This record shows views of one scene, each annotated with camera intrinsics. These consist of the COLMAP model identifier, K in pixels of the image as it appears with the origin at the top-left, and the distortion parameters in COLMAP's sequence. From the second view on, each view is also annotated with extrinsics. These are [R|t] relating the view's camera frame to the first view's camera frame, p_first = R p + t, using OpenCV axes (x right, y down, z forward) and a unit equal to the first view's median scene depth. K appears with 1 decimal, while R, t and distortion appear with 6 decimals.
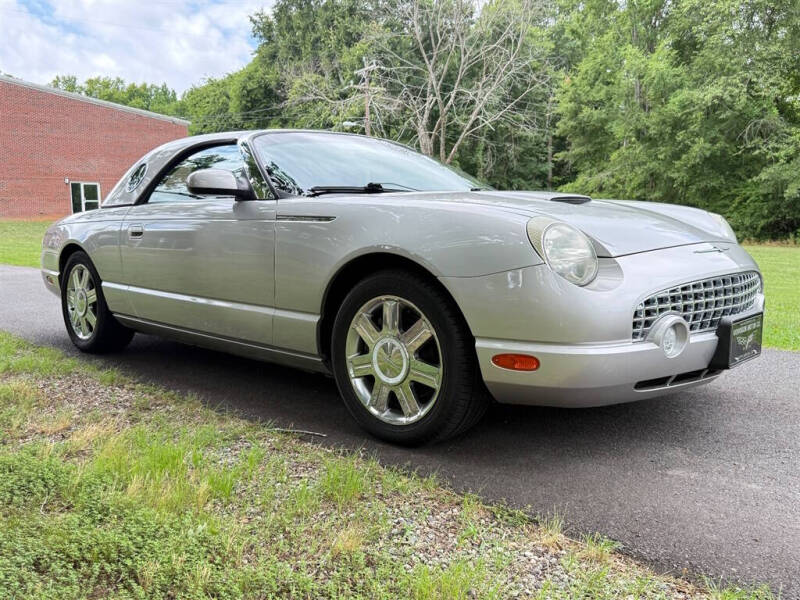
lens RADIAL K [[883.1, 0, 385.6], [0, 883.1, 300.8], [0, 0, 1]] dist [0.162247, -0.504010]
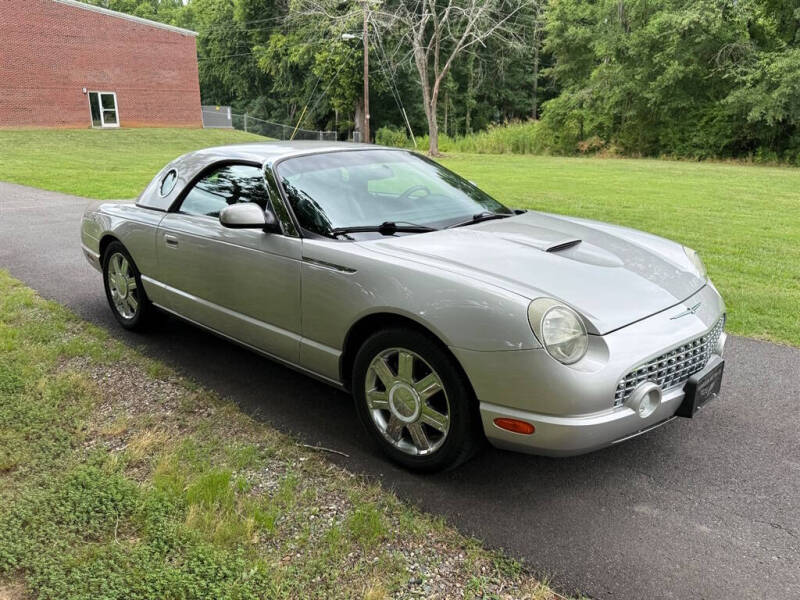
lens RADIAL K [[798.0, 0, 388.2], [0, 798.0, 304.6], [0, 0, 1]] dist [0.071553, -0.194094]
pose [[0.999785, 0.004533, 0.020224, -0.025072], [-0.008576, 0.978812, 0.204580, -0.180657], [-0.018868, -0.204709, 0.978641, -0.001149]]
